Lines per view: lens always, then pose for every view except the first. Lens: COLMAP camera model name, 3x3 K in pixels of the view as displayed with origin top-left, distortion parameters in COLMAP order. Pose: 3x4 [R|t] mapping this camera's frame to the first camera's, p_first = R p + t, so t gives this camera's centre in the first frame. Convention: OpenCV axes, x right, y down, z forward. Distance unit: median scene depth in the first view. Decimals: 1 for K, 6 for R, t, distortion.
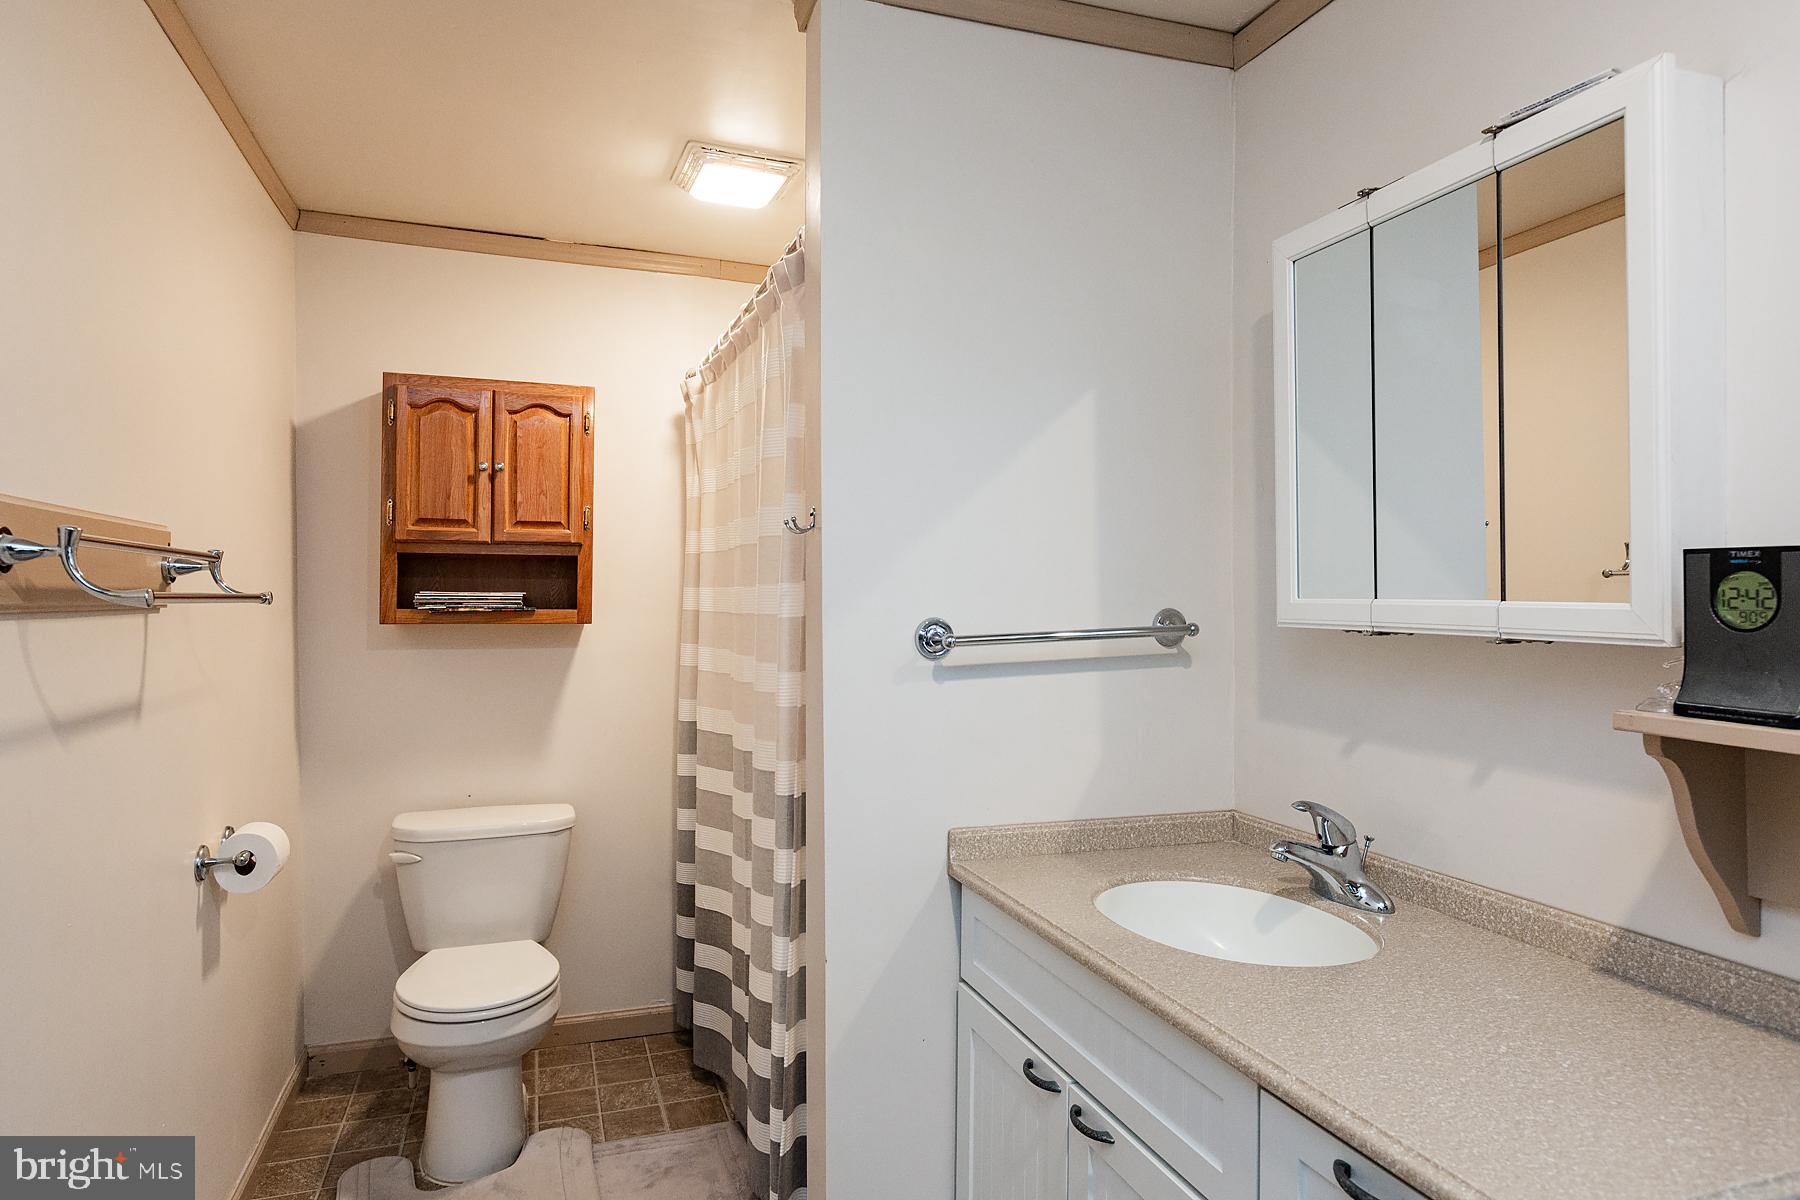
lens RADIAL K [[1041.7, 0, 896.1], [0, 1041.7, 595.7], [0, 0, 1]] dist [0.002554, -0.001131]
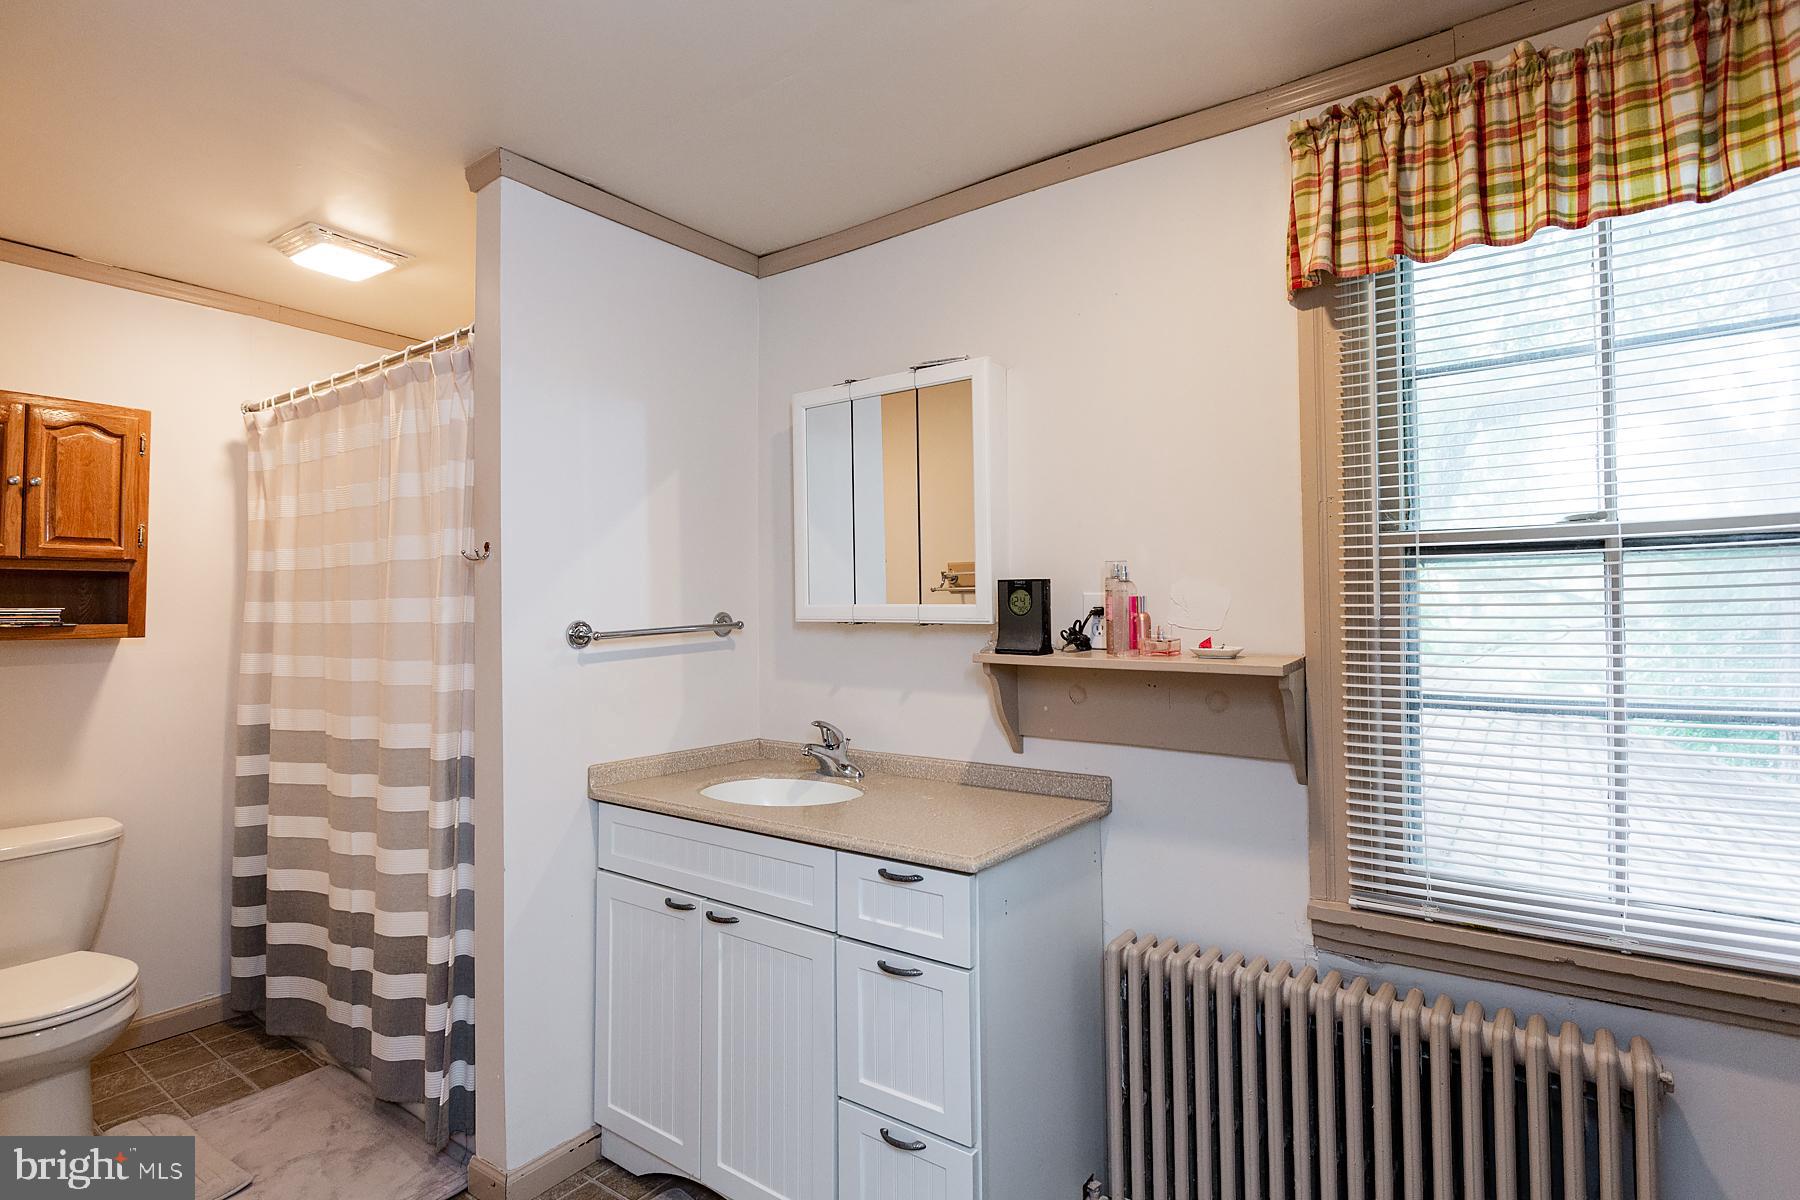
lens RADIAL K [[895.8, 0, 900.0], [0, 895.8, 600.0], [0, 0, 1]] dist [0.001373, 0.000273]
pose [[0.826697, -0.005442, 0.562621, -0.199110], [0.010516, 0.999928, -0.005779, 0.003030], [-0.562549, 0.010694, 0.826695, -0.188287]]
